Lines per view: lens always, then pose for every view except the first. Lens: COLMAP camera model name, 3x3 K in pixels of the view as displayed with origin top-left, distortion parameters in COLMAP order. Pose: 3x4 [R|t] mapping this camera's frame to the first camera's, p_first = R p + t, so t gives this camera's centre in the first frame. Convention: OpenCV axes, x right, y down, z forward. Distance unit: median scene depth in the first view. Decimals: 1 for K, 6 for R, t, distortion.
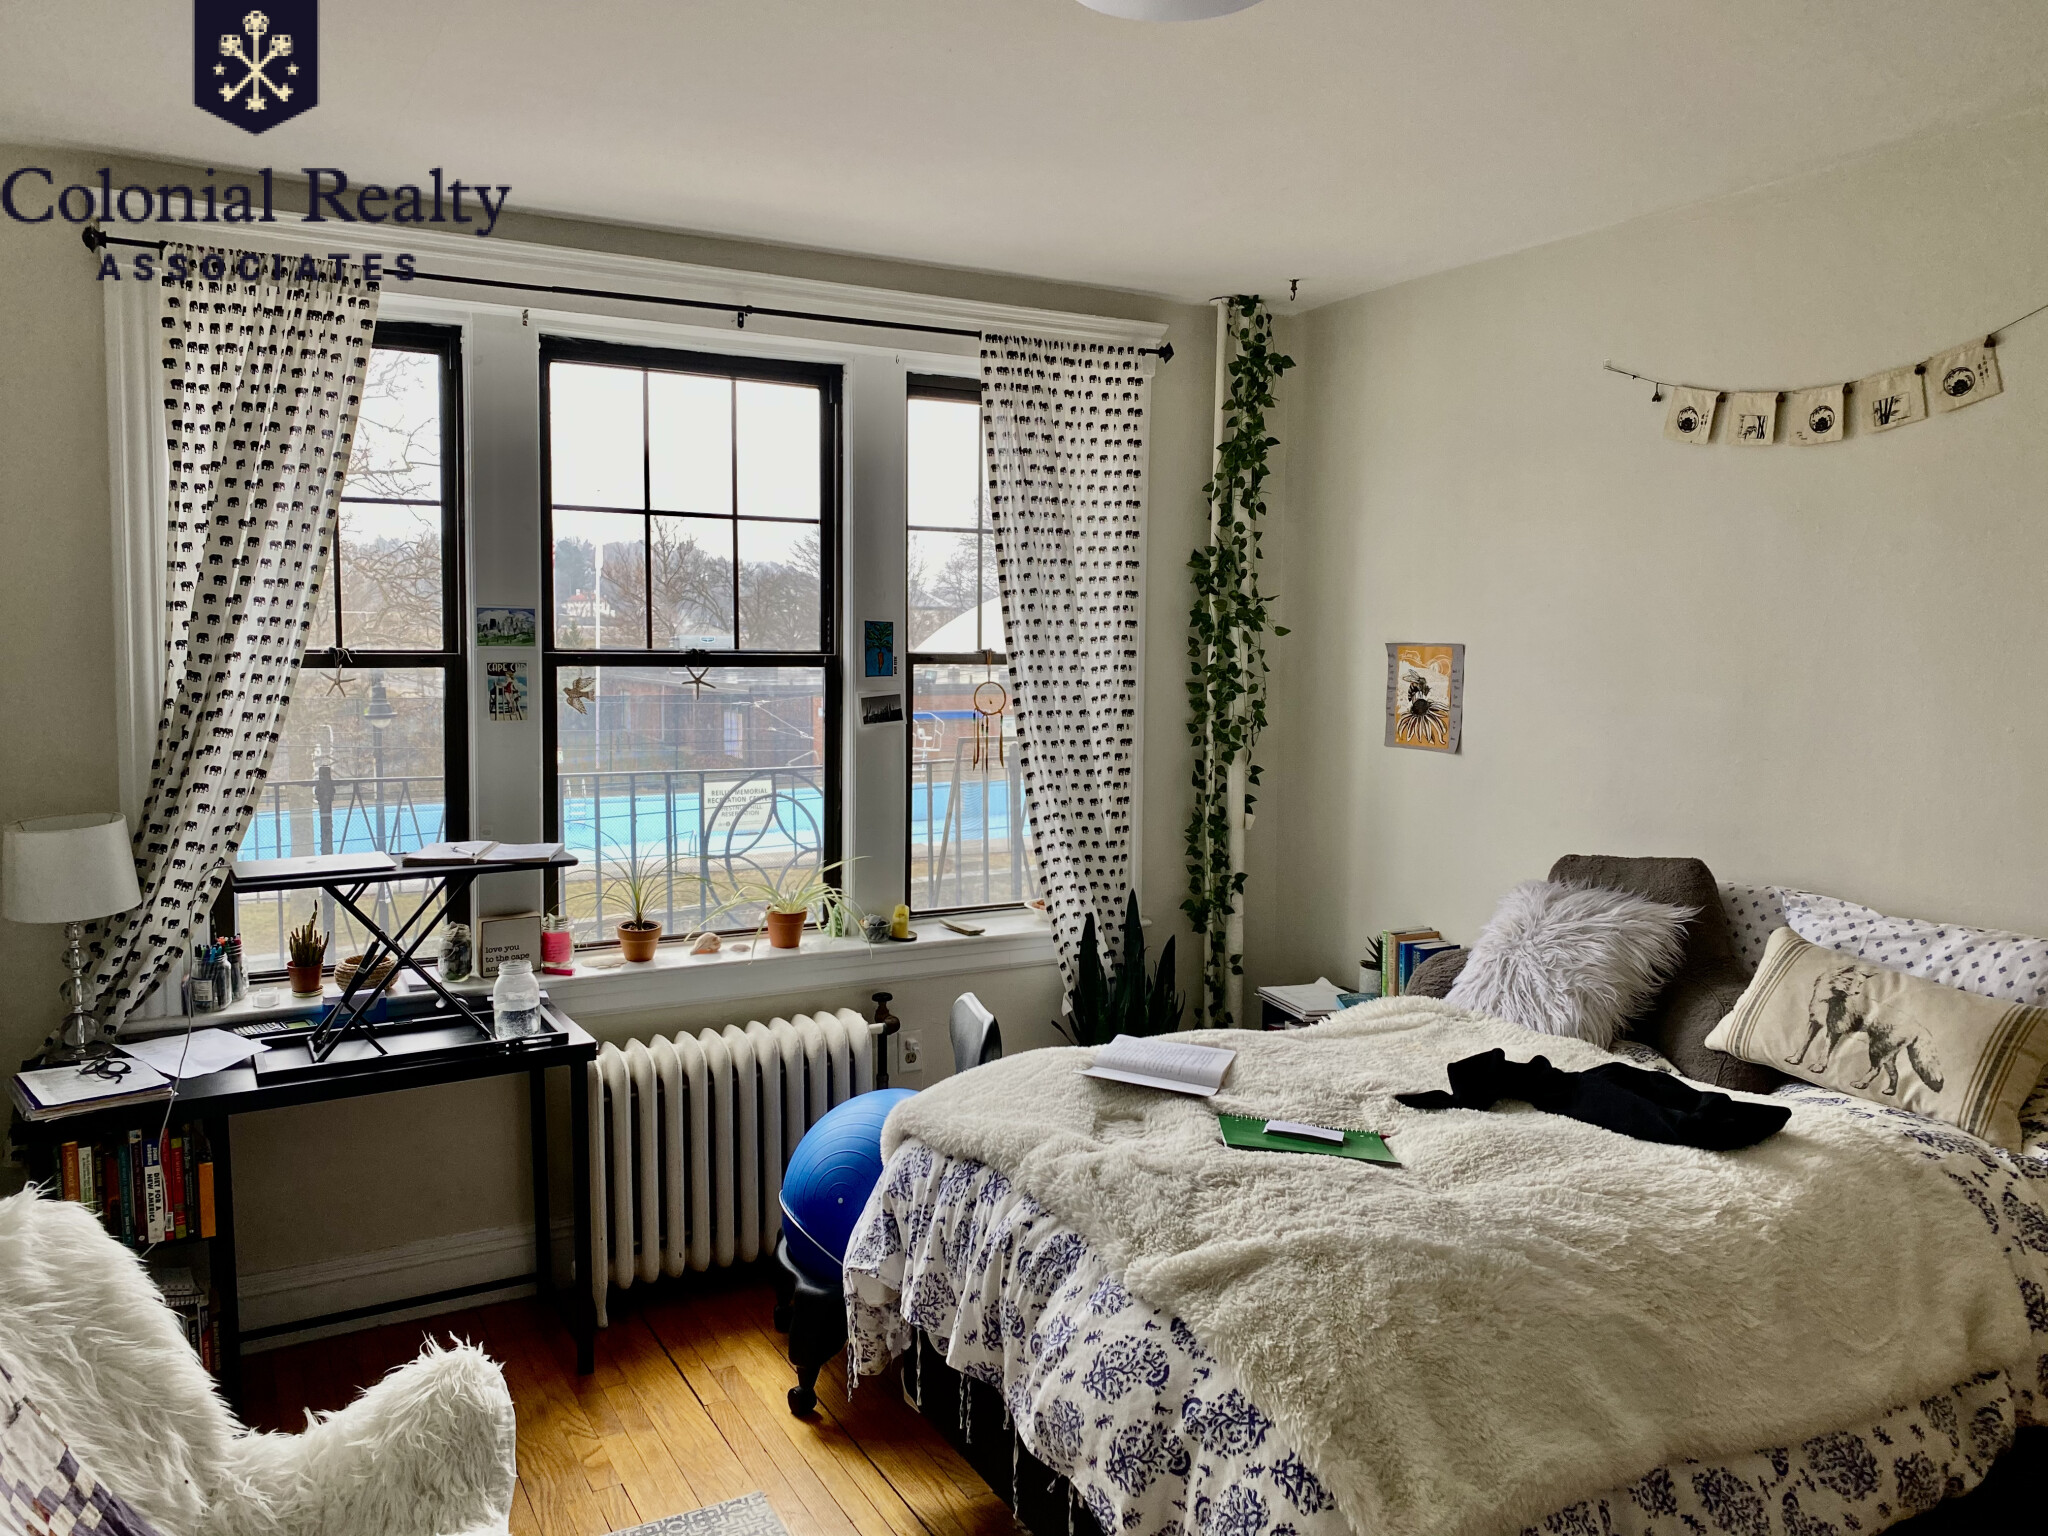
lens RADIAL K [[1567.0, 0, 1024.0], [0, 1567.0, 768.0], [0, 0, 1]] dist [0.008957, 0.008777]
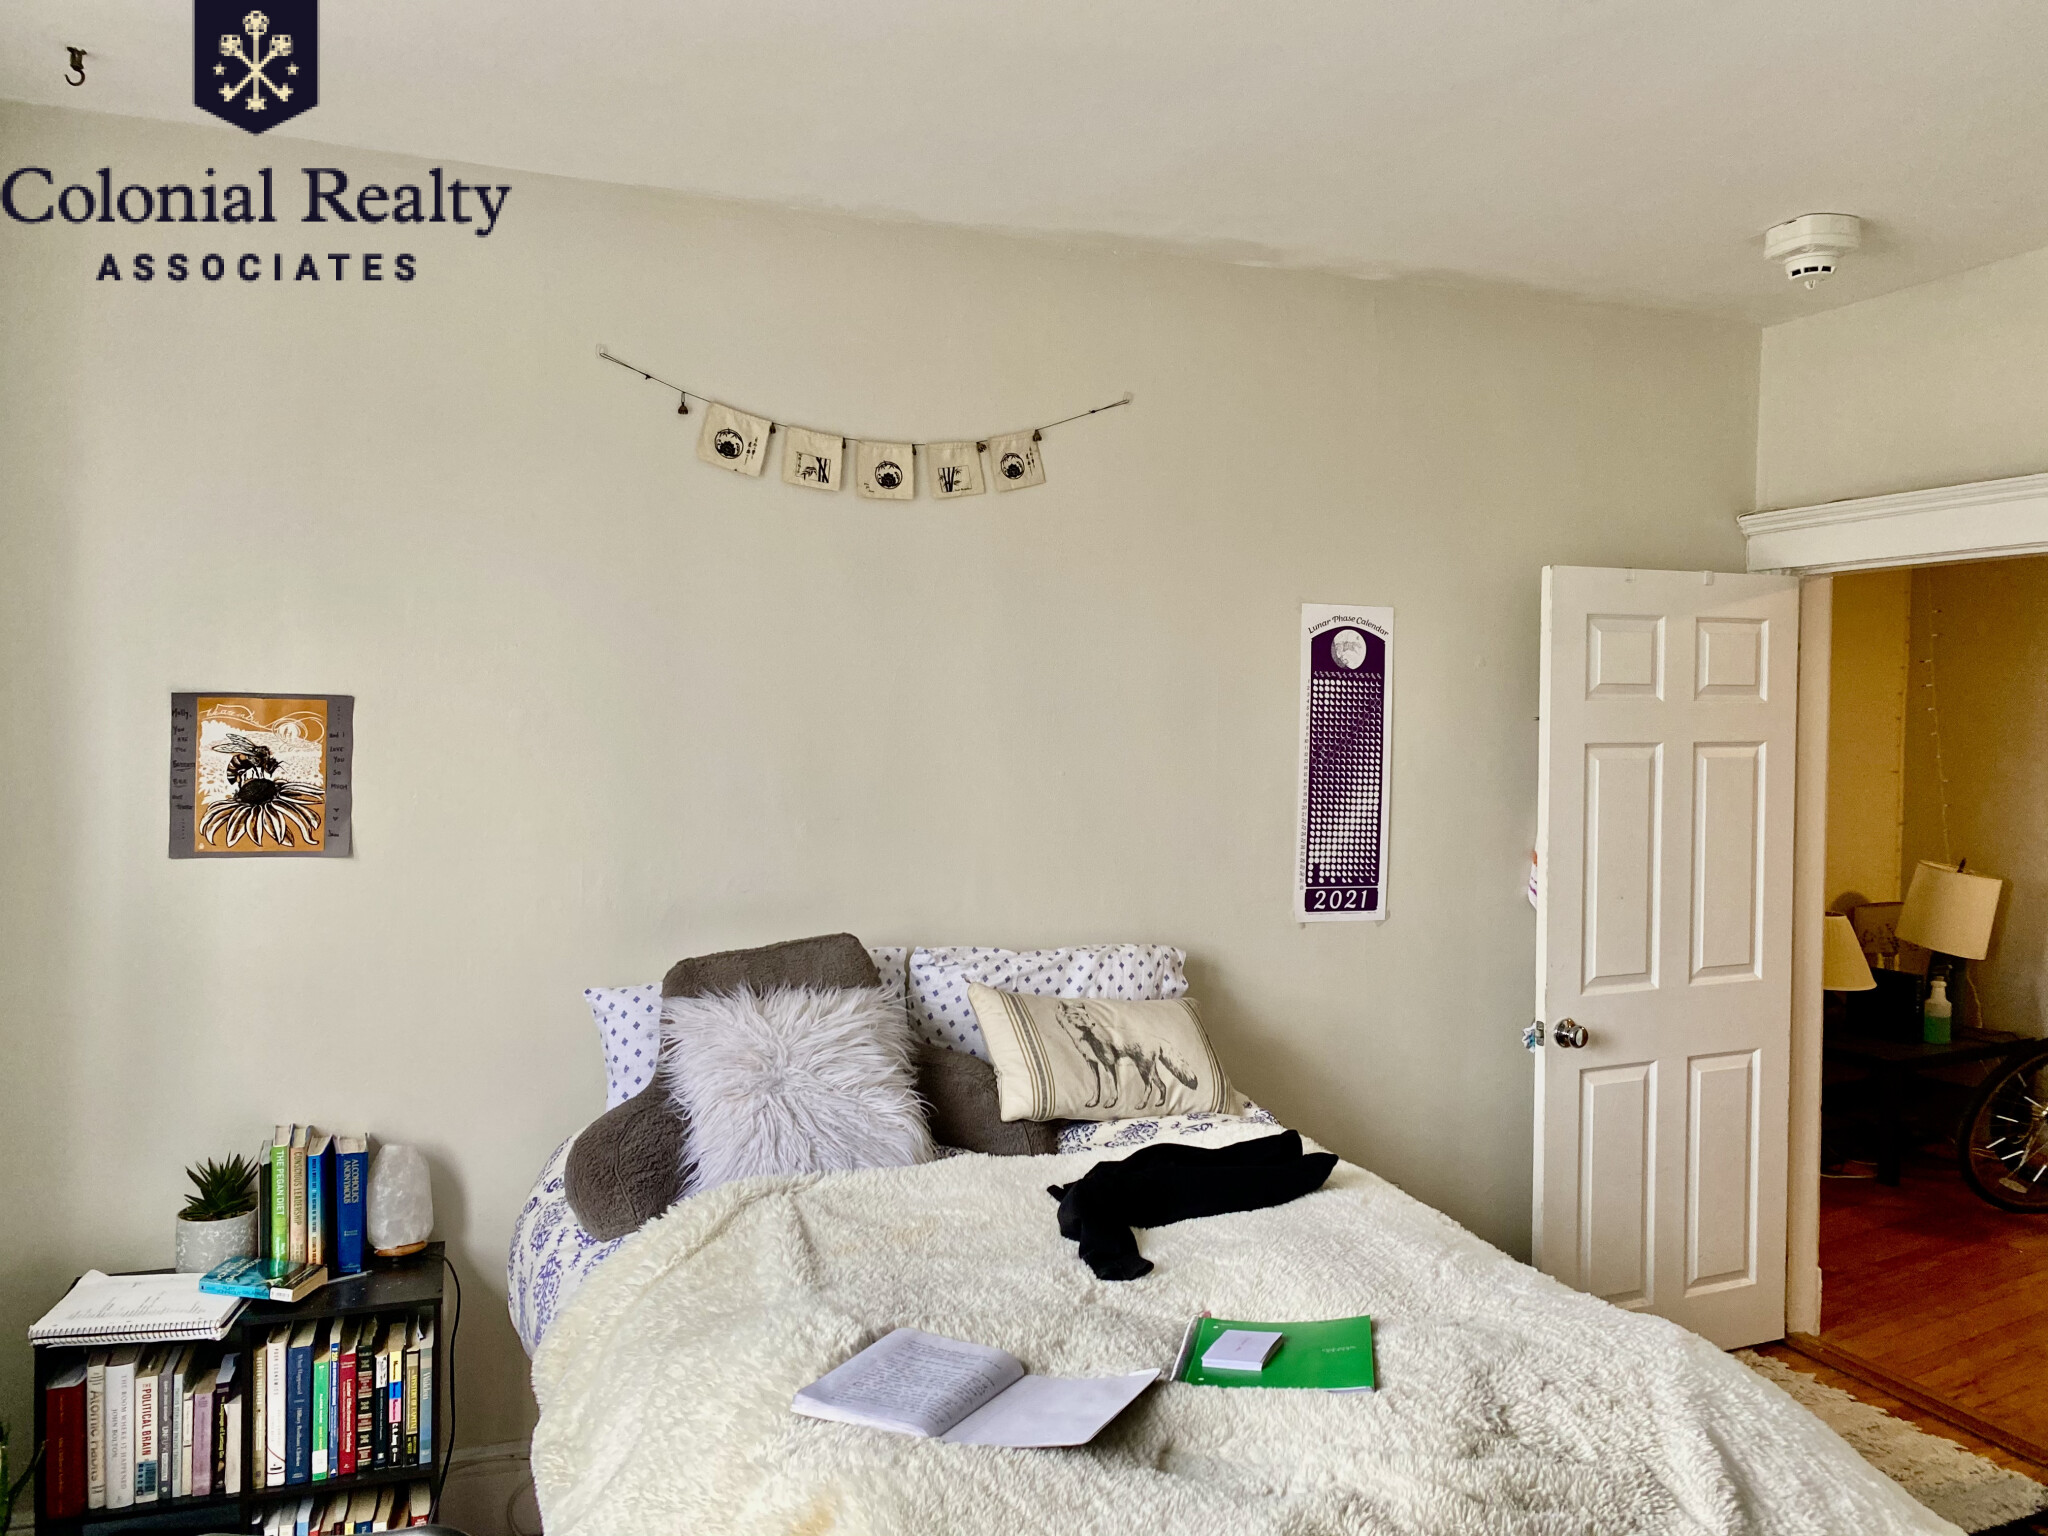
lens RADIAL K [[1570.6, 0, 1026.6], [0, 1570.6, 751.1], [0, 0, 1]] dist [0.181813, -0.231927]
pose [[0.132726, -0.040923, 0.990308, -0.466641], [0.068649, 0.997127, 0.032004, -0.070499], [-0.988772, 0.063736, 0.135154, 0.762233]]
